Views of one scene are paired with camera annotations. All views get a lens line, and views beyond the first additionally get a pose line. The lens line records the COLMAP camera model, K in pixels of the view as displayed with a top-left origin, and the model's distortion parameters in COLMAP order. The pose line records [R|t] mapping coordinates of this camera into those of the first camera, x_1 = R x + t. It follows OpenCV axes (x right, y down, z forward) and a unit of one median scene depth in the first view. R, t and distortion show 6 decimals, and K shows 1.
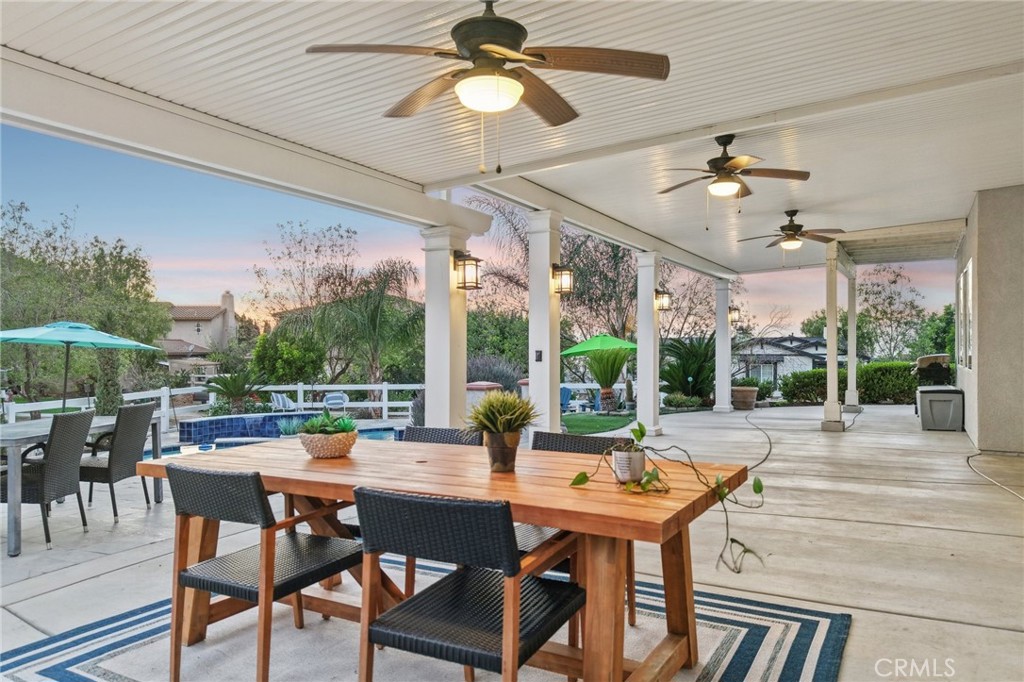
lens RADIAL K [[685.8, 0, 514.7], [0, 685.8, 350.4], [0, 0, 1]] dist [0.025782, -0.027360]
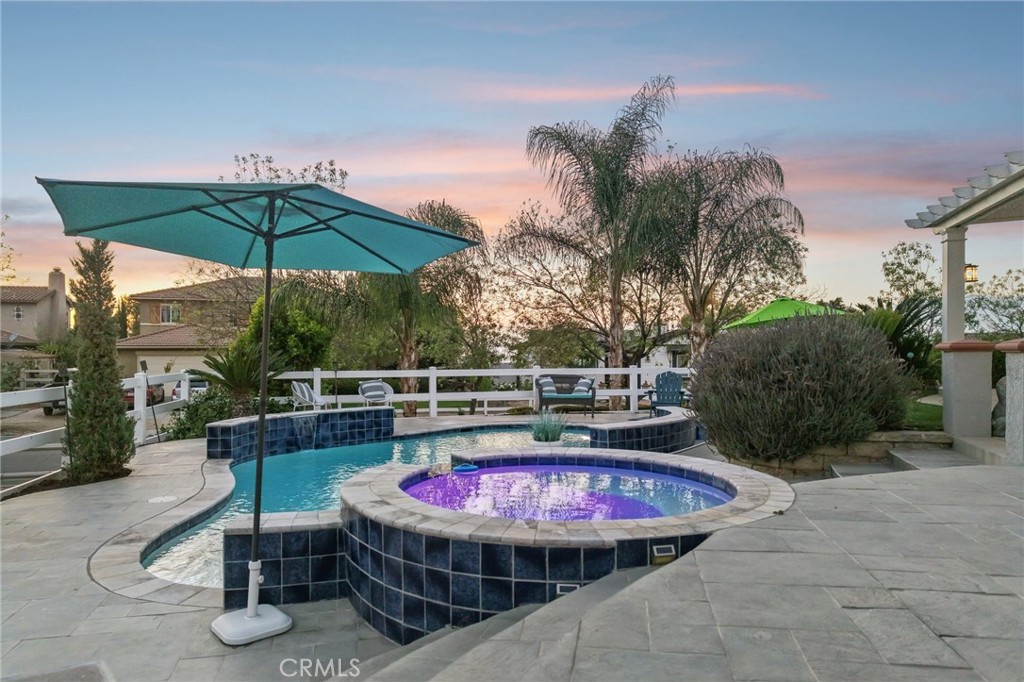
lens RADIAL K [[685.8, 0, 514.7], [0, 685.8, 350.4], [0, 0, 1]] dist [0.025782, -0.027360]
pose [[0.972332, -0.000041, 0.233602, -0.276465], [-0.000864, 0.999993, 0.003772, 0.025677], [-0.233600, -0.003869, 0.972325, 0.258951]]
